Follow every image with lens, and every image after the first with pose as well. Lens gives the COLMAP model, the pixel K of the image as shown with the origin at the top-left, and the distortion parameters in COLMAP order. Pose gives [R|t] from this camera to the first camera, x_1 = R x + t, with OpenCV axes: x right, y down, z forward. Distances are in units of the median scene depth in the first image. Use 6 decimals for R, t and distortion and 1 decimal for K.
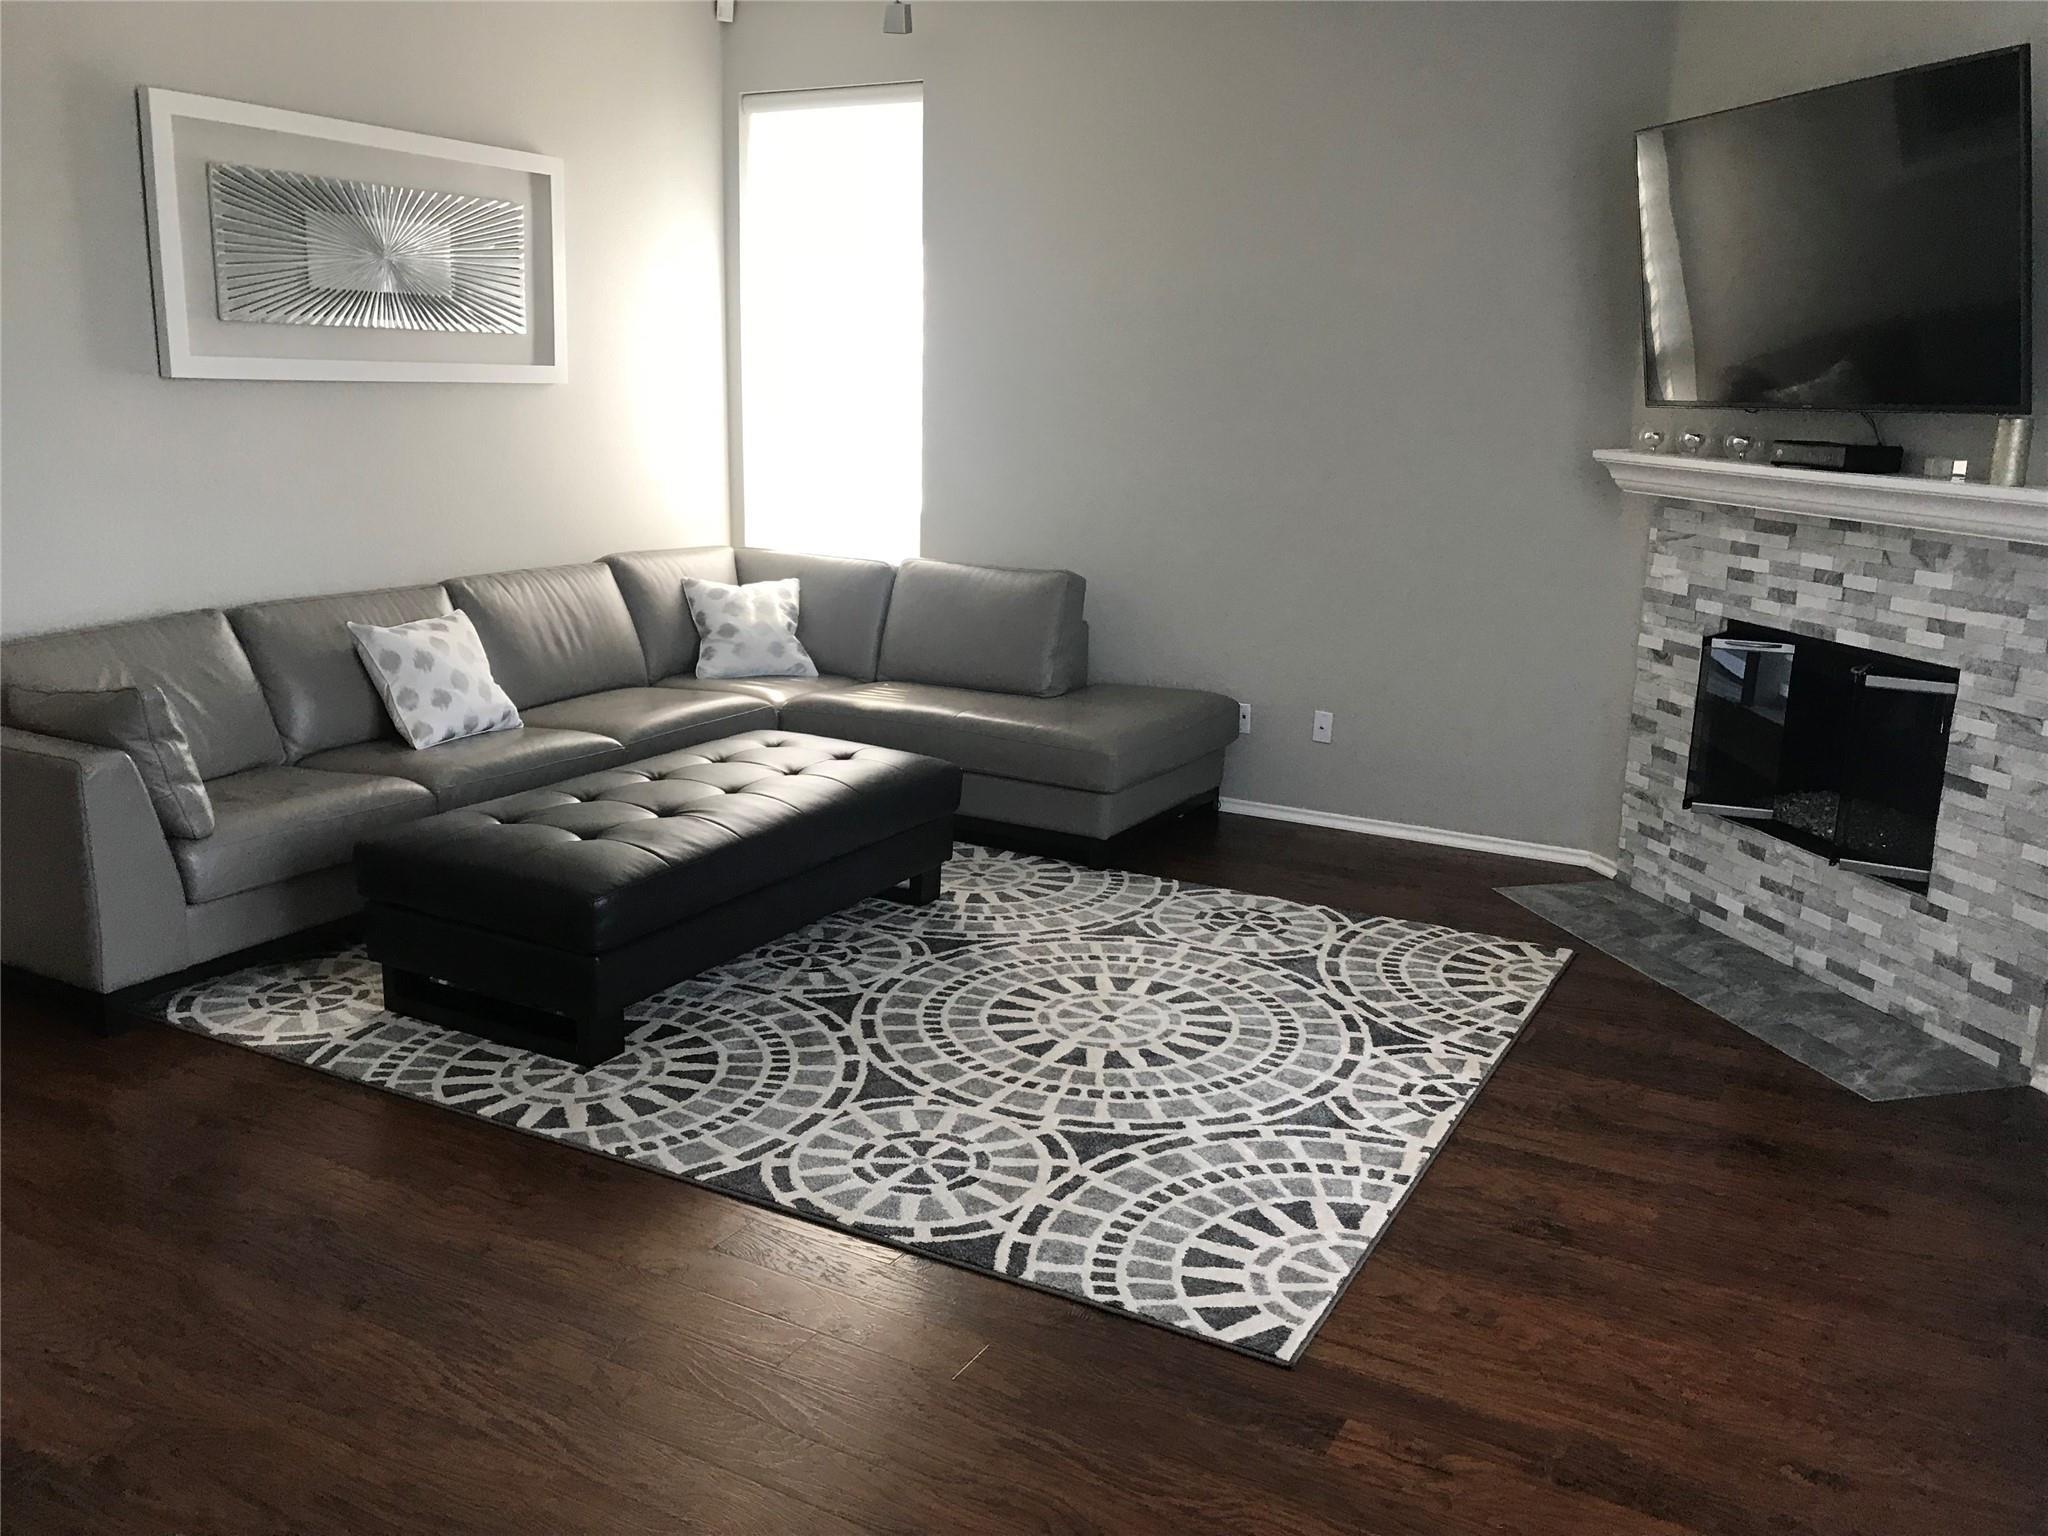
lens RADIAL K [[1693.7, 0, 1023.5], [0, 1693.7, 761.3], [0, 0, 1]] dist [0.045160, -0.013179]
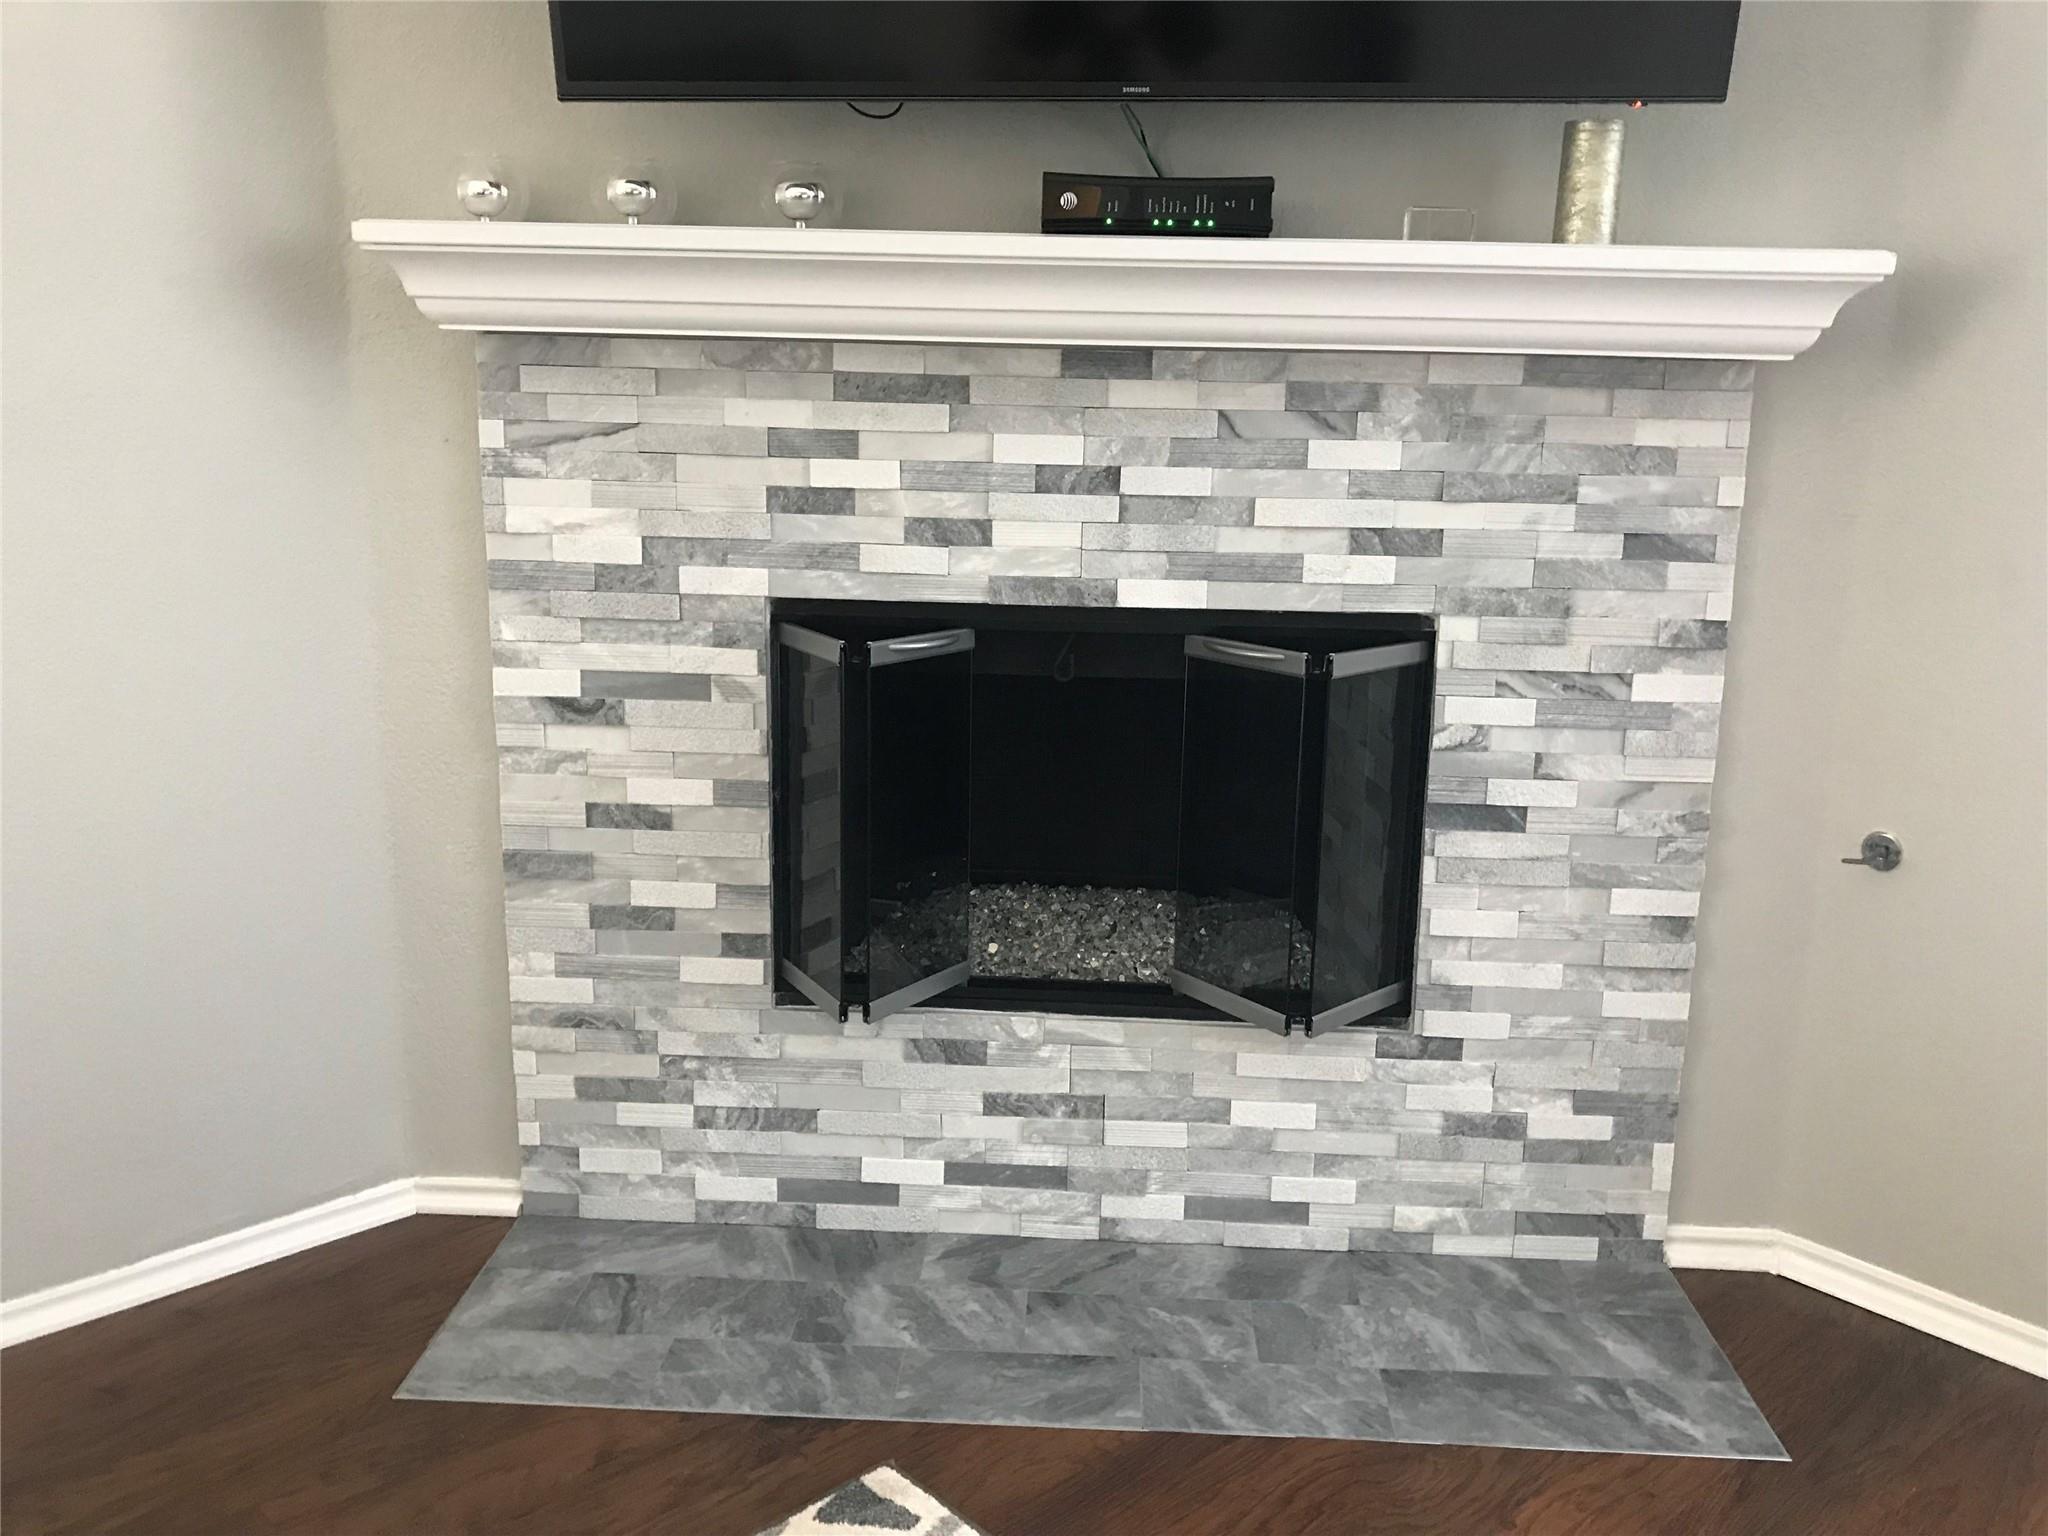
lens RADIAL K [[1693.7, 0, 1023.5], [0, 1693.7, 761.3], [0, 0, 1]] dist [0.045160, -0.013179]
pose [[0.307258, -0.226477, 0.924284, 0.000942], [0.203764, 0.964399, 0.168569, -0.119204], [-0.929555, 0.136541, 0.342467, 0.894753]]
